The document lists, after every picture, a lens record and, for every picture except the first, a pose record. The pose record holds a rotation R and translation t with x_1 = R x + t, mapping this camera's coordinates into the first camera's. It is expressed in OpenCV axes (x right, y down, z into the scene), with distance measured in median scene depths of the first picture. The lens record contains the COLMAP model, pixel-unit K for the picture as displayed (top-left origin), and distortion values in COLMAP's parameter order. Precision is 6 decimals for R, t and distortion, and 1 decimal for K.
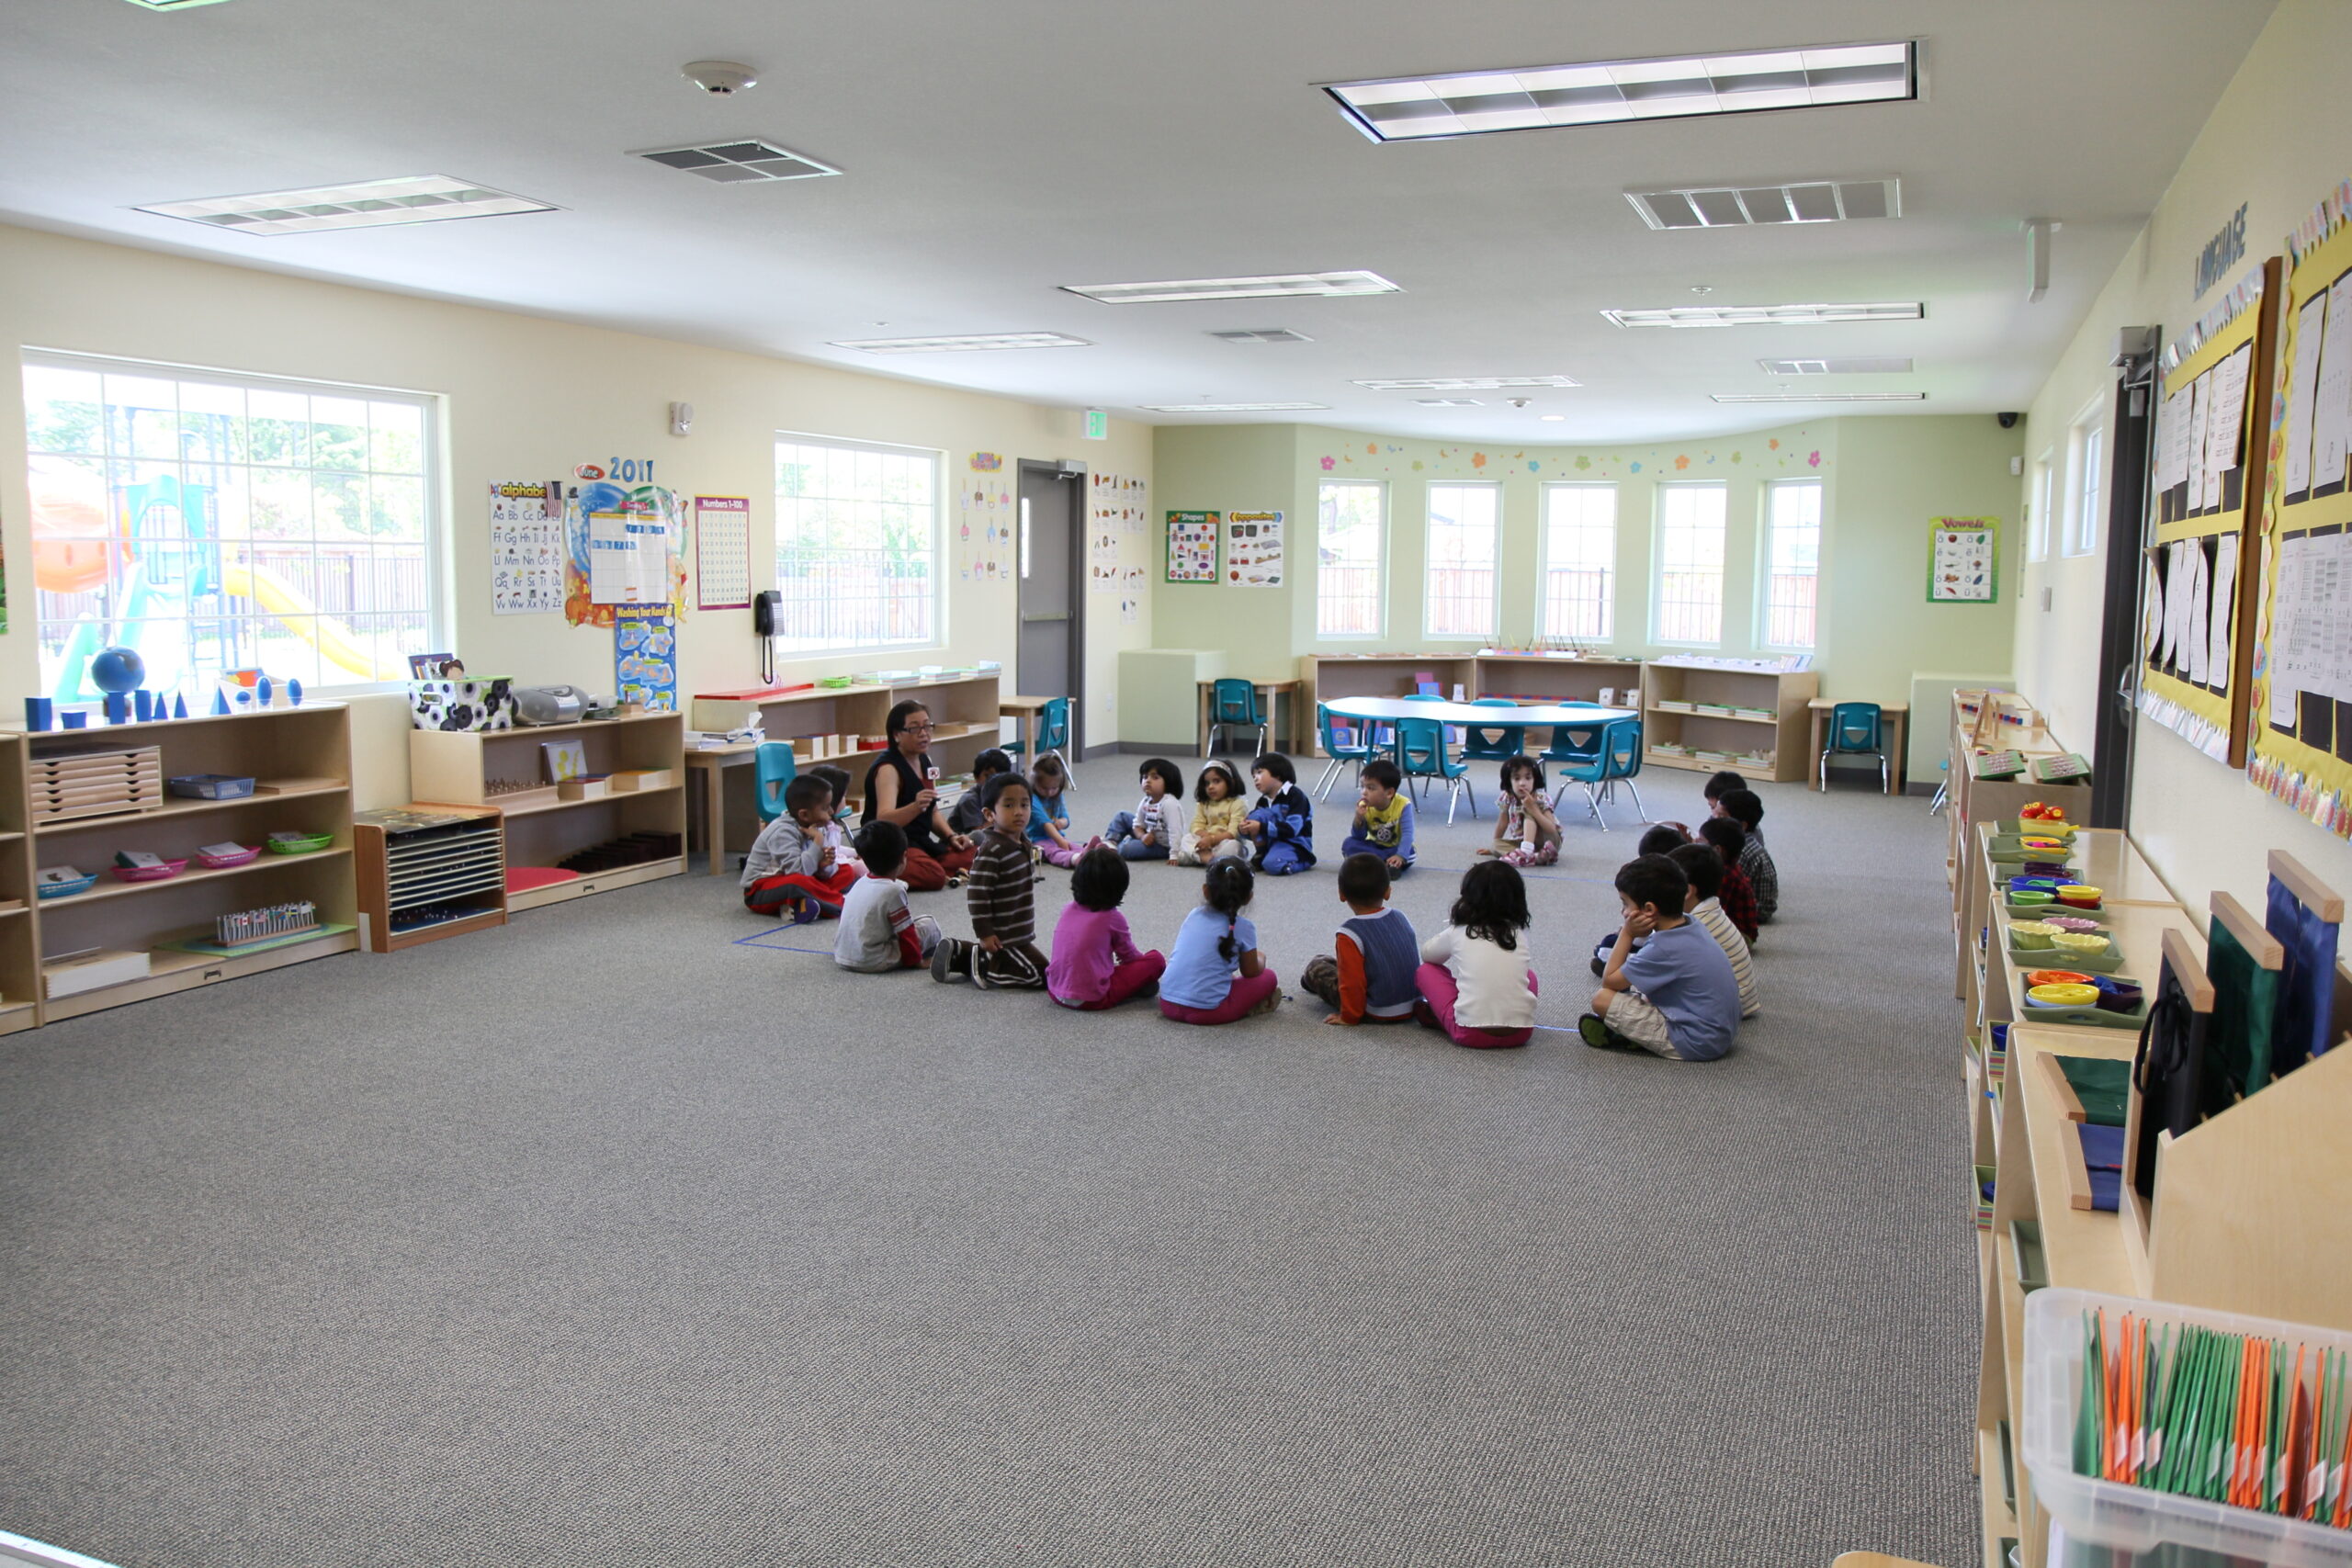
lens RADIAL K [[1866.2, 0, 1160.8], [0, 1866.2, 776.7], [0, 0, 1]] dist [-0.012737, 0.001483]
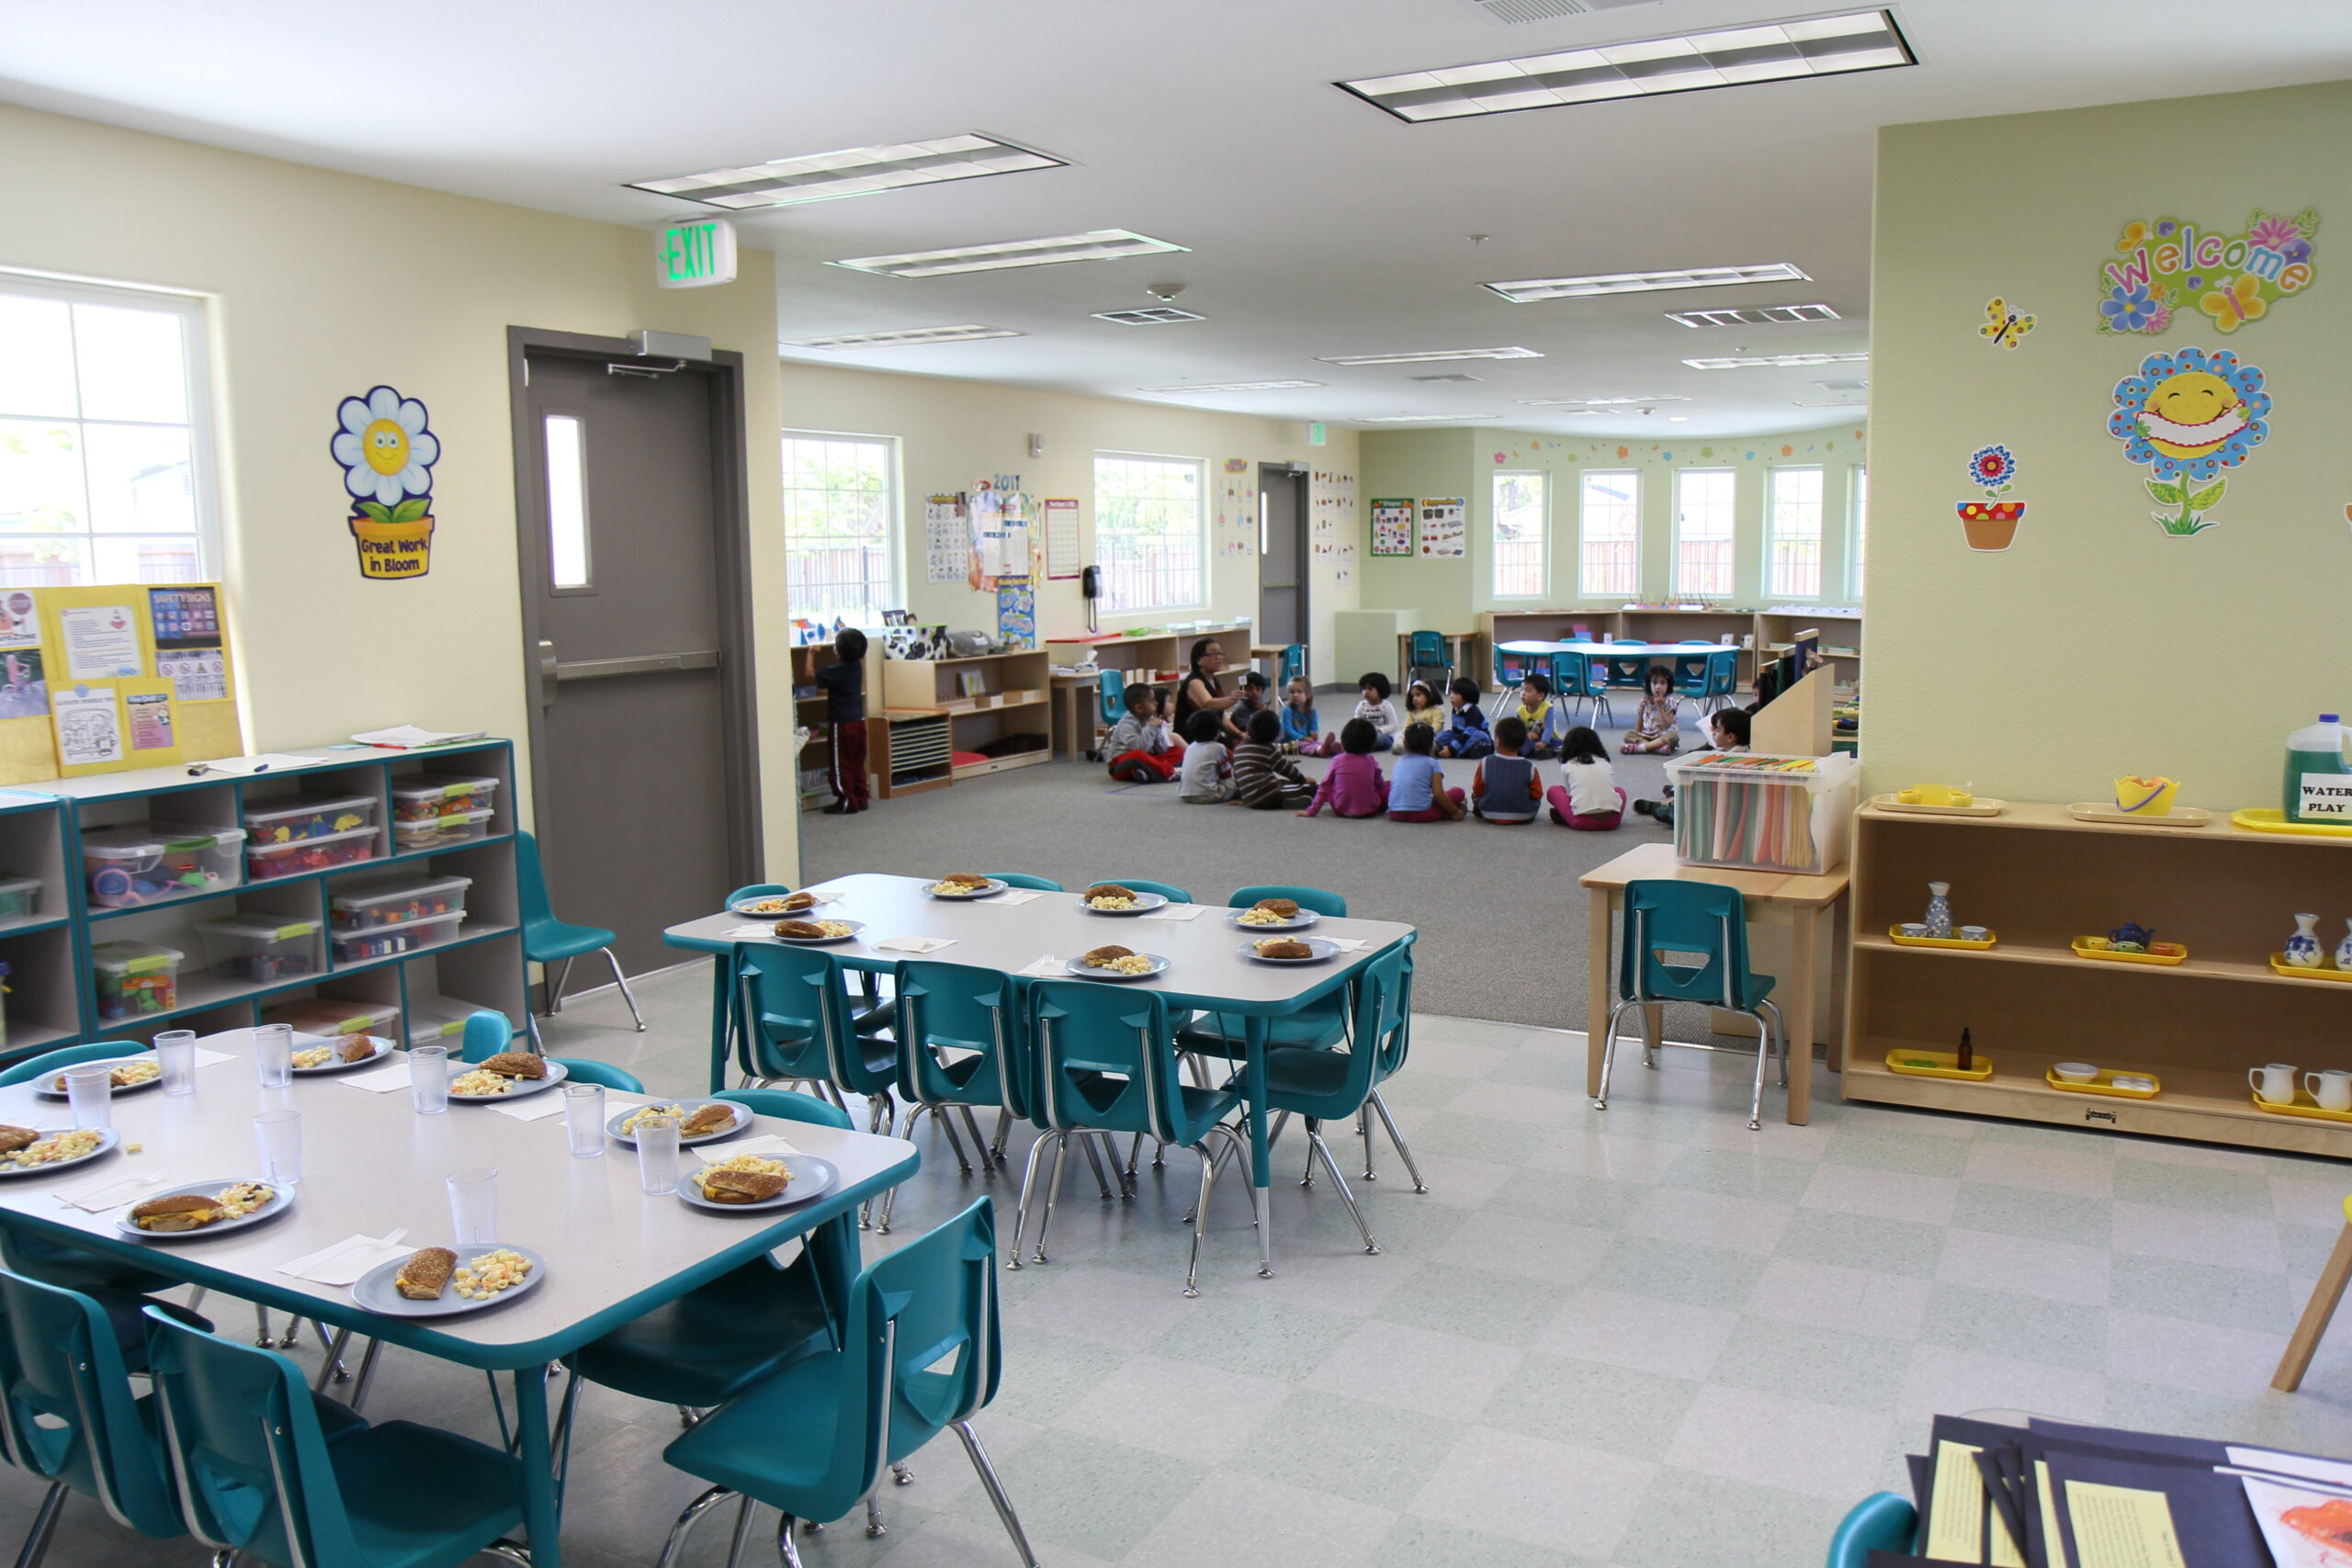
lens RADIAL K [[1866.2, 0, 1199.5], [0, 1866.2, 784.8], [0, 0, 1]] dist [-0.012737, 0.001483]
pose [[0.996911, -0.010936, -0.077771, -0.021182], [0.012030, 0.999835, 0.013607, 0.040130], [0.077609, -0.014500, 0.996878, -0.337004]]
